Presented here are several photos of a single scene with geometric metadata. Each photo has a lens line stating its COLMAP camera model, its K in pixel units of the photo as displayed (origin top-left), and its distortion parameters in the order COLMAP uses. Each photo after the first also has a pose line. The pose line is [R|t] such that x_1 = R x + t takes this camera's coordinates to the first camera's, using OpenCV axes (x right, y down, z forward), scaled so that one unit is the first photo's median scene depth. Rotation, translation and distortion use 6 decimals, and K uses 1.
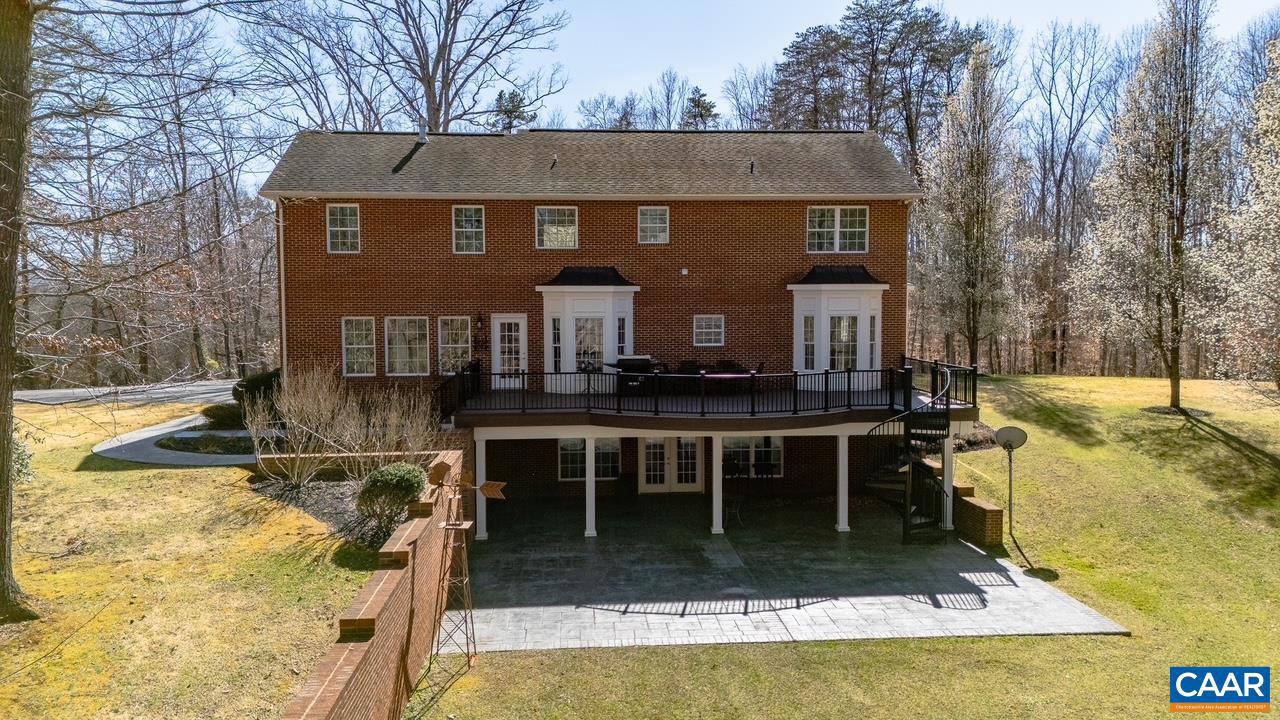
lens RADIAL K [[939.6, 0, 633.1], [0, 939.6, 358.8], [0, 0, 1]] dist [0.044423, -0.004878]
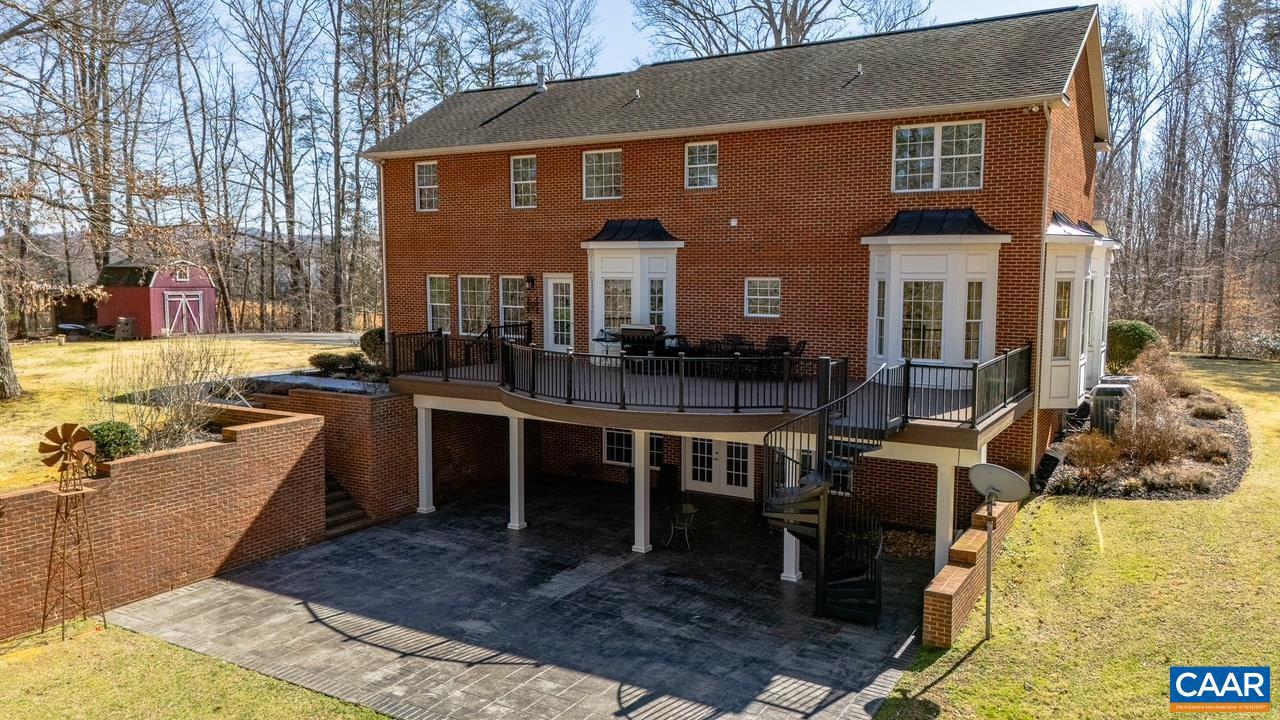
lens RADIAL K [[939.6, 0, 633.1], [0, 939.6, 358.8], [0, 0, 1]] dist [0.044423, -0.004878]
pose [[0.817338, 0.062425, -0.572767, 0.454262], [-0.038870, 0.997823, 0.053283, -0.016803], [0.574846, -0.021287, 0.817985, 0.299147]]
